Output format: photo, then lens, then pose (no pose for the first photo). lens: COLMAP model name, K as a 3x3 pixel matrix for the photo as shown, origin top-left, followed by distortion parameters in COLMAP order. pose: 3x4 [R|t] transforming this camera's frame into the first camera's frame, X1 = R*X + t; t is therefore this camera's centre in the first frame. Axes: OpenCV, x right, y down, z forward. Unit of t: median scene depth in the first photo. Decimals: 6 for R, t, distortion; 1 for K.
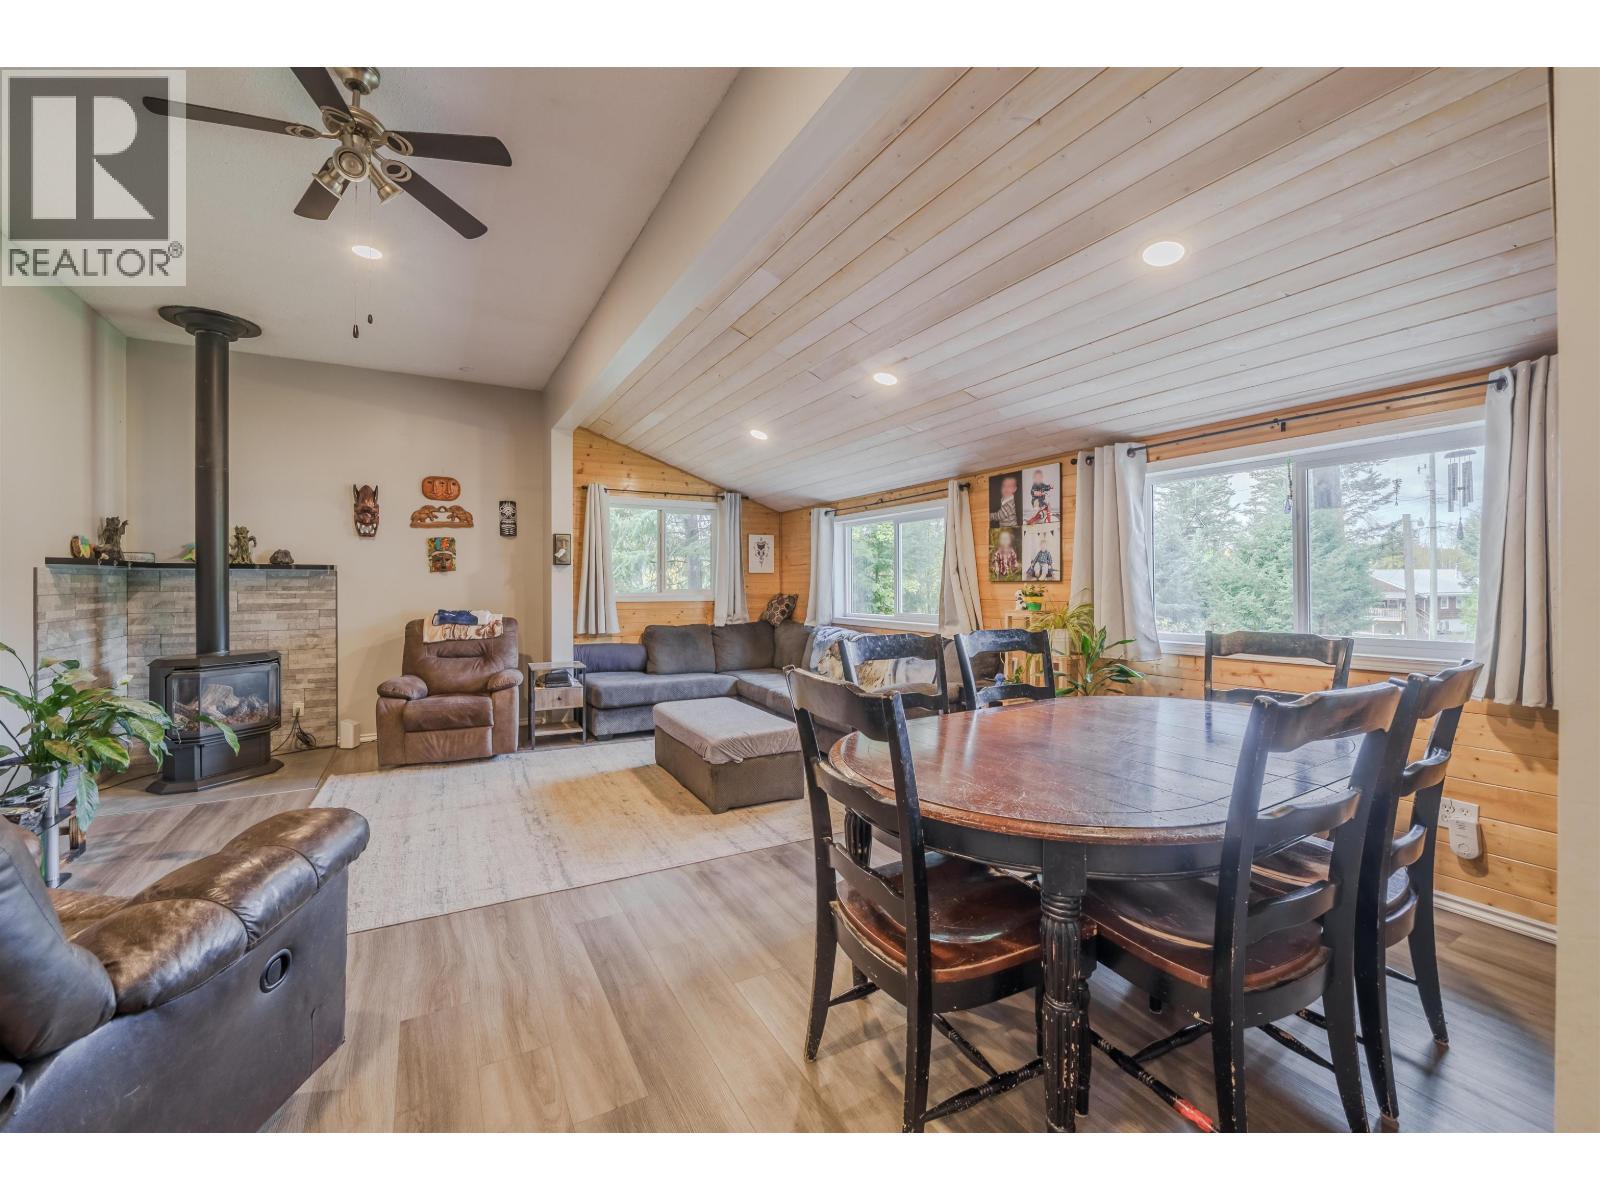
lens RADIAL K [[676.9, 0, 807.4], [0, 676.9, 591.3], [0, 0, 1]] dist [-0.003261, -0.001069]
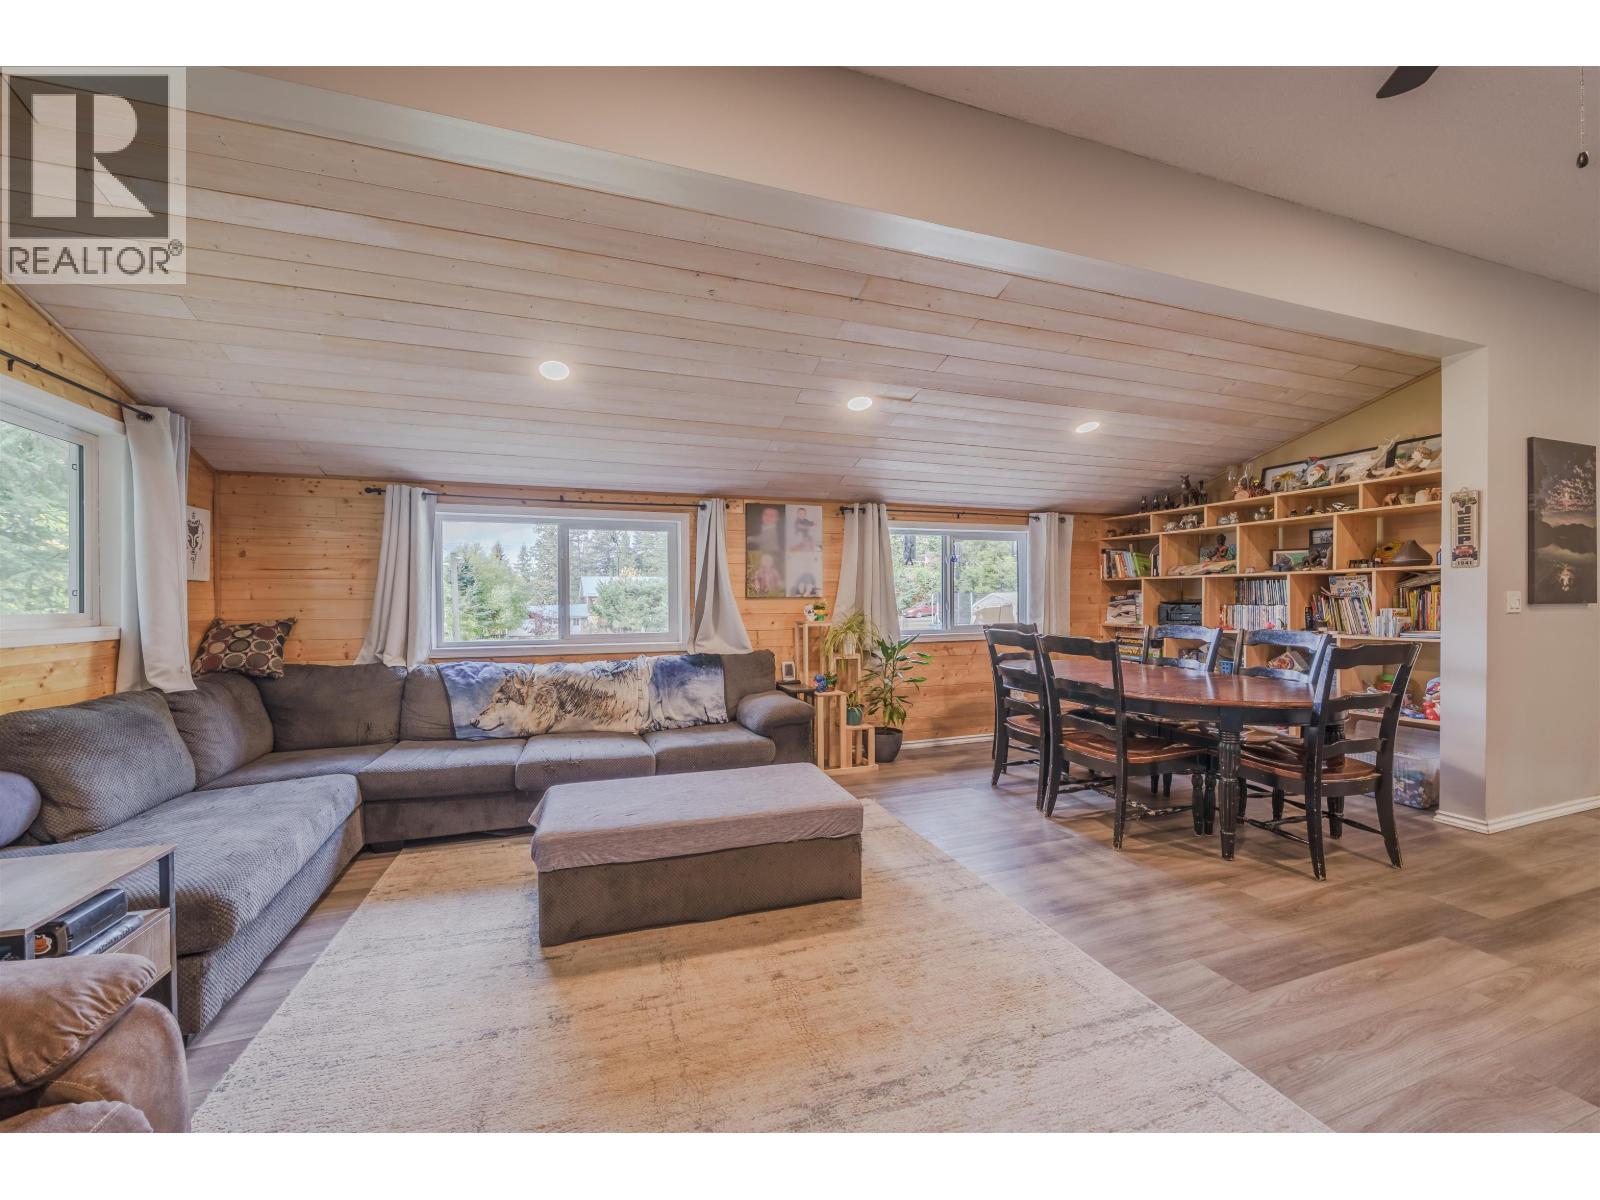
lens RADIAL K [[542.7, 0, 808.3], [0, 542.7, 604.8], [0, 0, 1]] dist [-0.007104, -0.000112]
pose [[0.222959, -0.004040, 0.974819, -0.522919], [0.015992, 0.999872, 0.000487, -0.001594], [-0.974697, 0.015481, 0.222995, 0.643636]]
